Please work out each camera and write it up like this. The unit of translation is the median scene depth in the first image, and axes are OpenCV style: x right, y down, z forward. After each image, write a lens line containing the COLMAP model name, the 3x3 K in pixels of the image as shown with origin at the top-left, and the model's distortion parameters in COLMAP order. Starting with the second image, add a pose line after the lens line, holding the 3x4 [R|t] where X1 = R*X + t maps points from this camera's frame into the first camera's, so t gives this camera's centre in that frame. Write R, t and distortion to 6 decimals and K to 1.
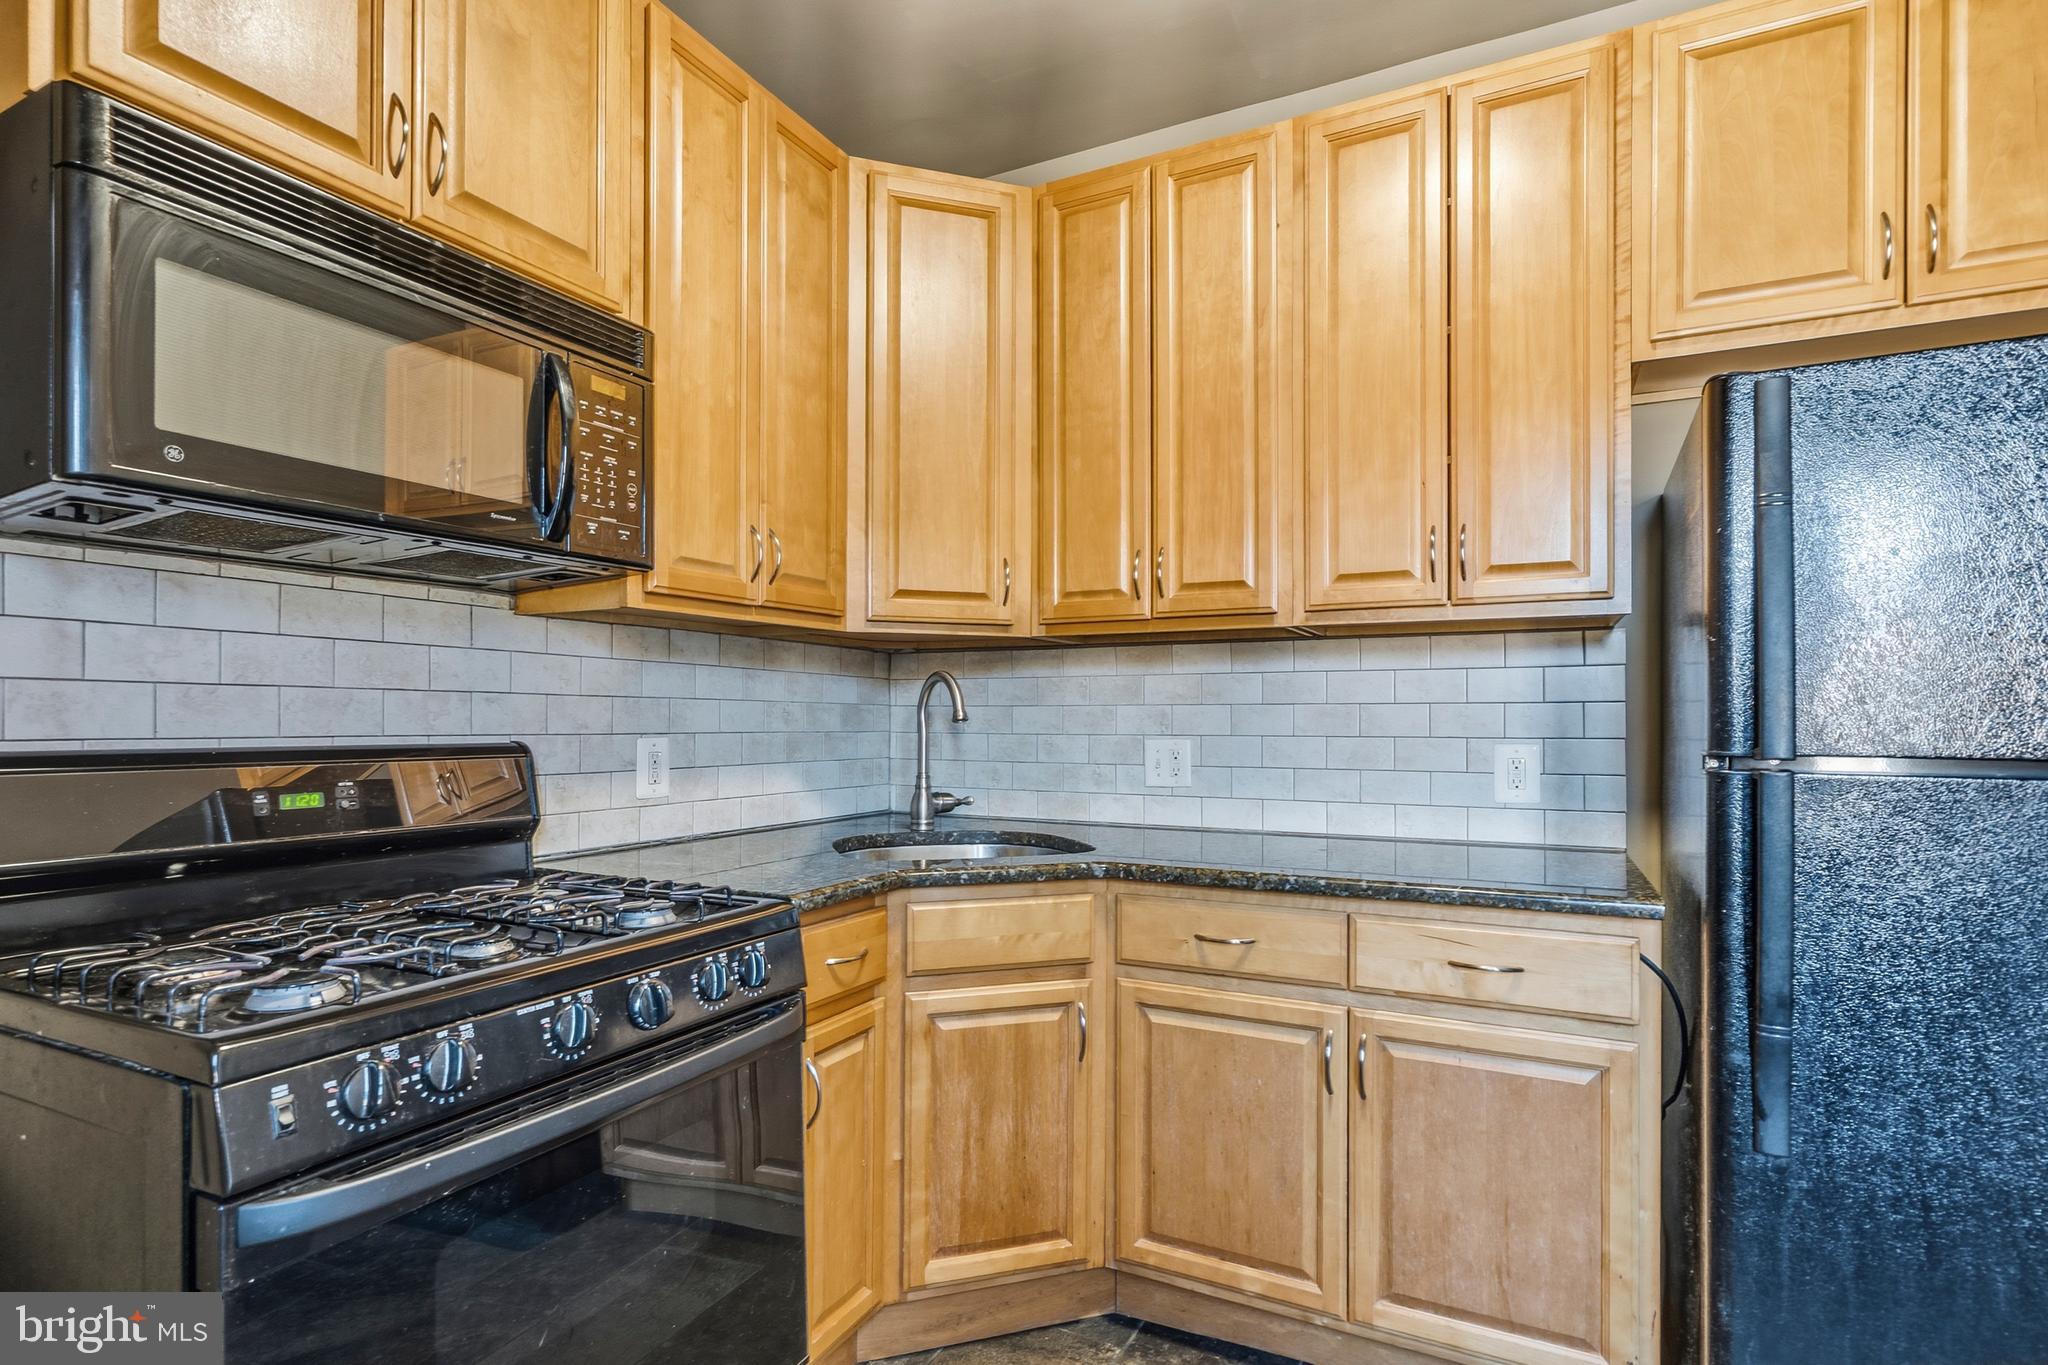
lens RADIAL K [[1000.7, 0, 1027.7], [0, 1000.7, 705.5], [0, 0, 1]] dist [-0.001212, 0.001182]
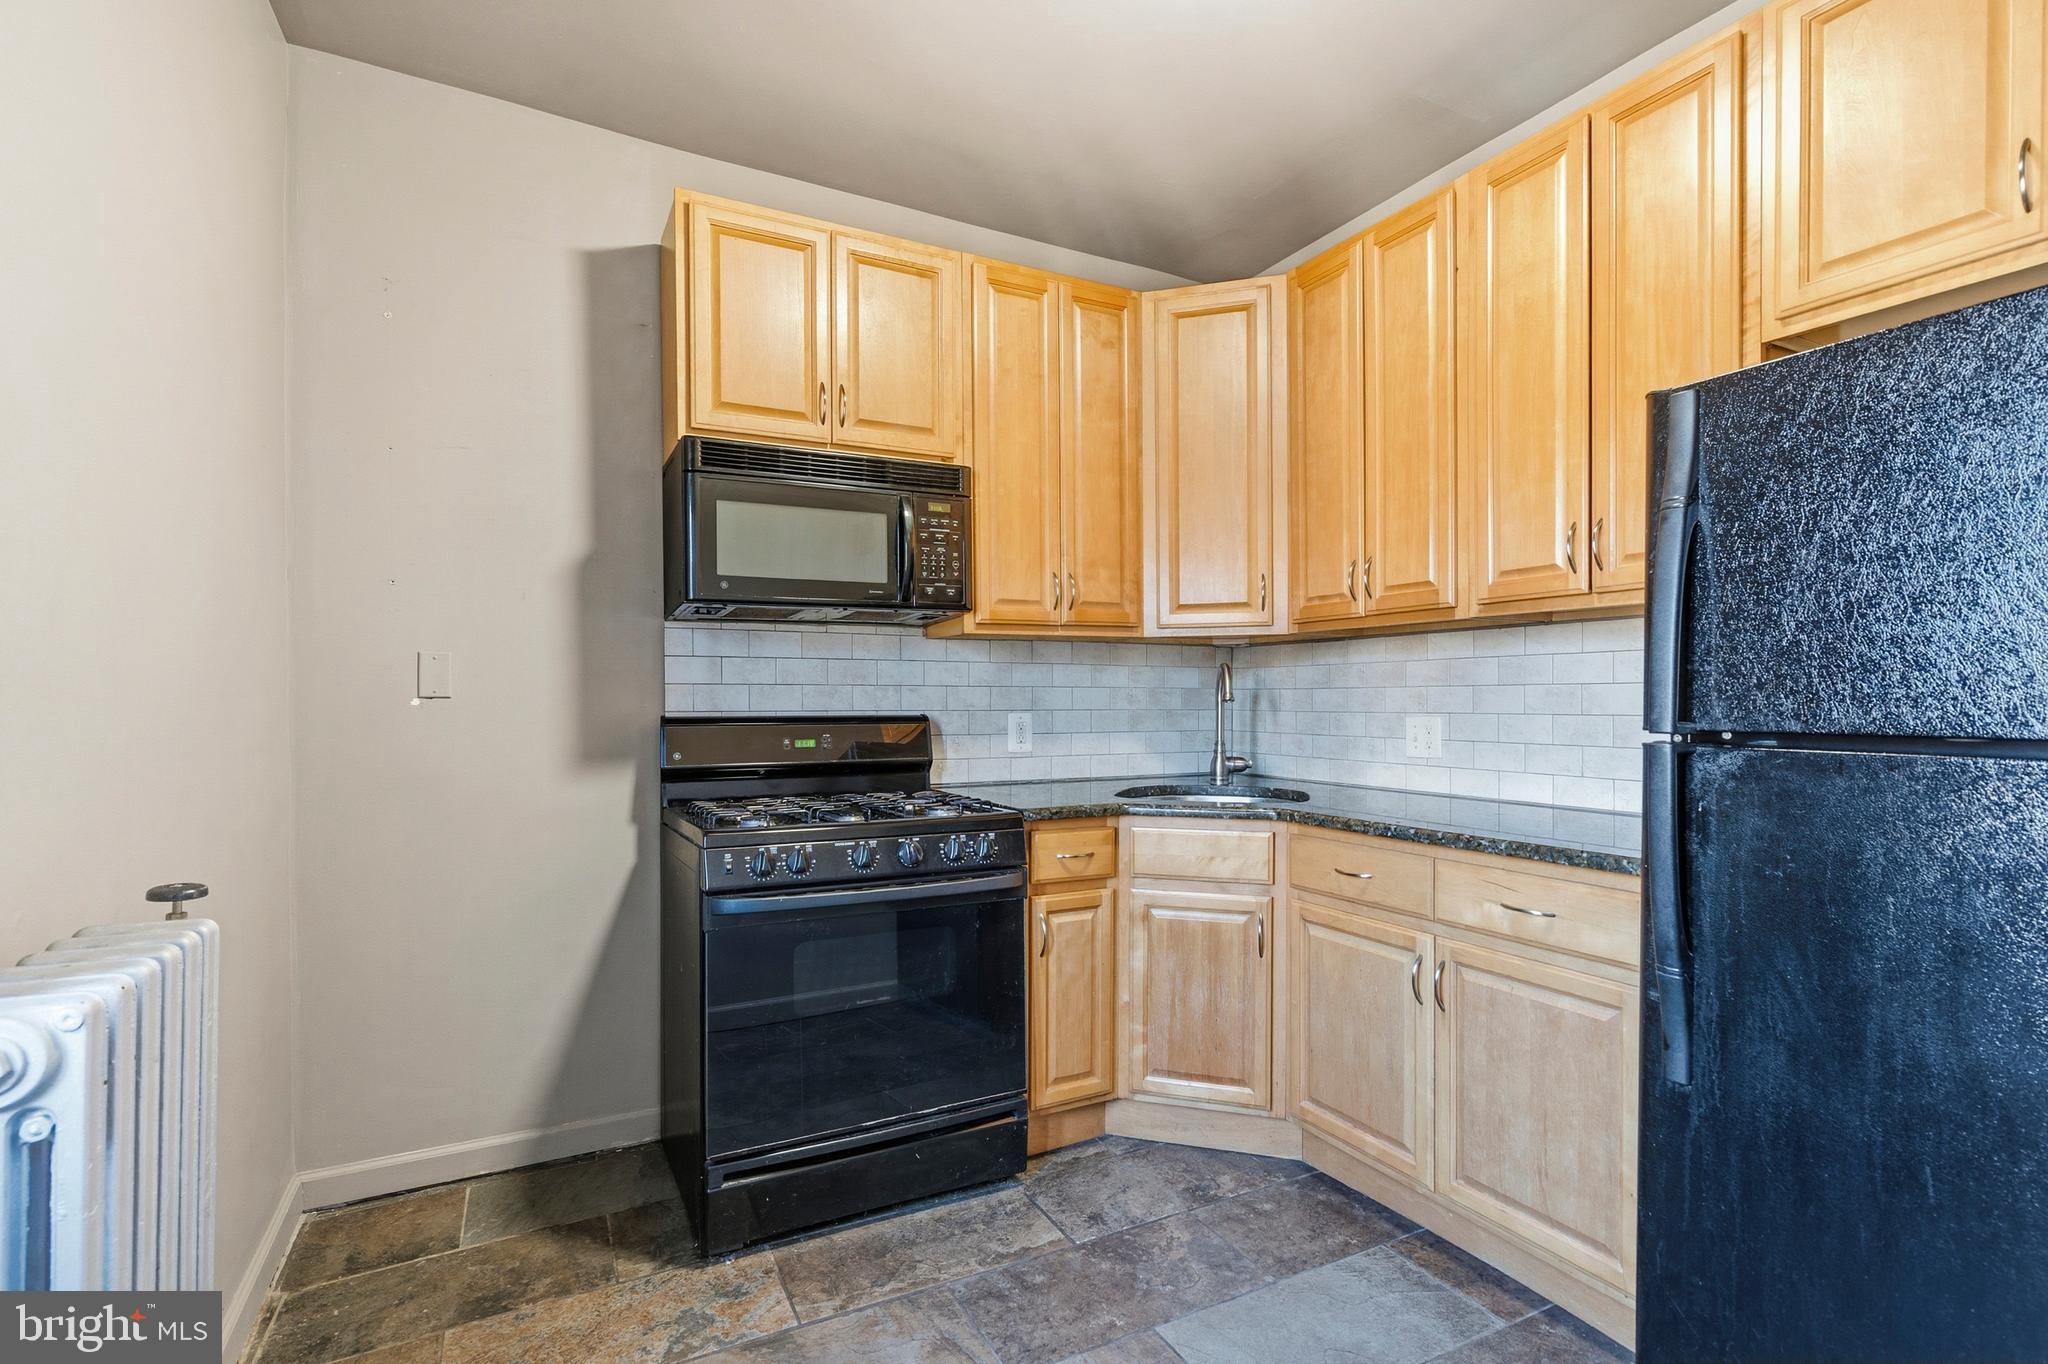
lens RADIAL K [[947.8, 0, 1017.5], [0, 947.8, 696.4], [0, 0, 1]] dist [-0.001833, 0.001466]
pose [[0.816107, -0.006171, -0.577869, 0.535869], [0.012065, 0.999907, 0.006361, -0.002590], [0.577776, -0.012164, 0.816105, -0.214090]]
